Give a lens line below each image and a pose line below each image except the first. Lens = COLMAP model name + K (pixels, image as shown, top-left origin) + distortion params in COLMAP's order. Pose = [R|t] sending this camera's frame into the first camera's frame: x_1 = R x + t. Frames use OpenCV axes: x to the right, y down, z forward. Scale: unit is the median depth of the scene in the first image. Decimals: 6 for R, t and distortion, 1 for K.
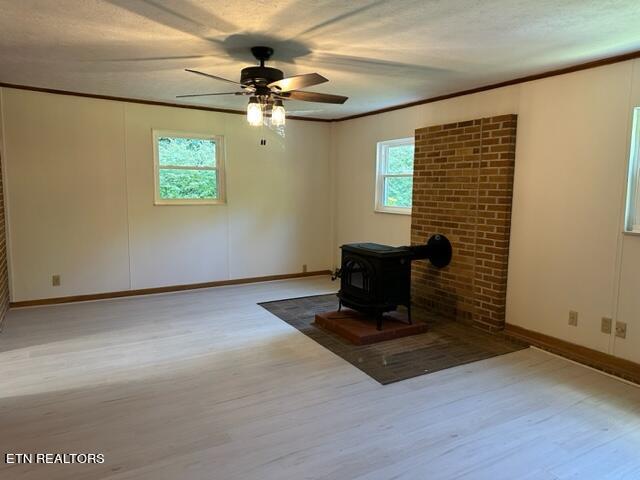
lens RADIAL K [[446.9, 0, 322.0], [0, 446.9, 238.5], [0, 0, 1]] dist [0.049961, -0.054726]
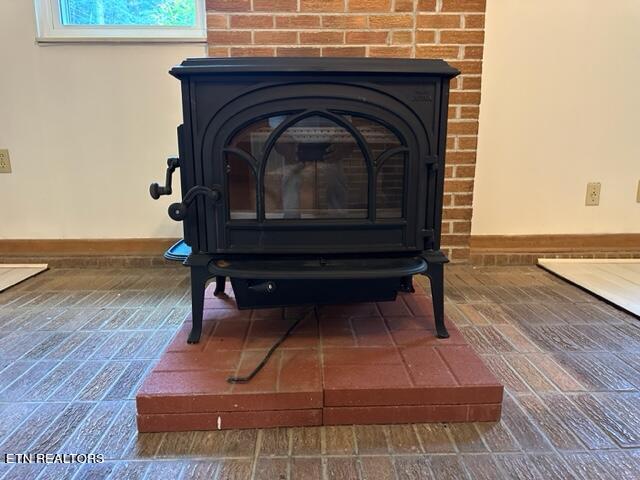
lens RADIAL K [[446.9, 0, 322.0], [0, 446.9, 238.5], [0, 0, 1]] dist [0.049961, -0.054726]
pose [[0.483340, -0.198027, 0.852742, -0.145738], [0.113548, 0.980033, 0.163227, 0.079784], [-0.868038, 0.017933, 0.496174, 0.878729]]
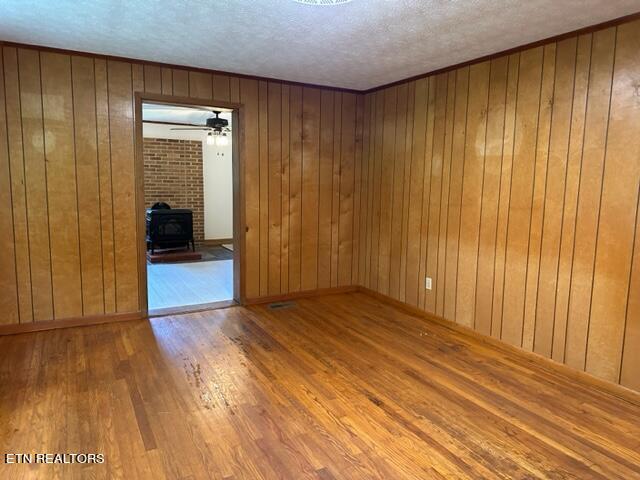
lens RADIAL K [[446.9, 0, 322.0], [0, 446.9, 238.5], [0, 0, 1]] dist [0.049961, -0.054726]
pose [[0.020148, -0.141793, 0.989691, -1.647295], [0.100322, 0.985183, 0.139104, -0.055278], [-0.994751, 0.096485, 0.034074, 0.376548]]
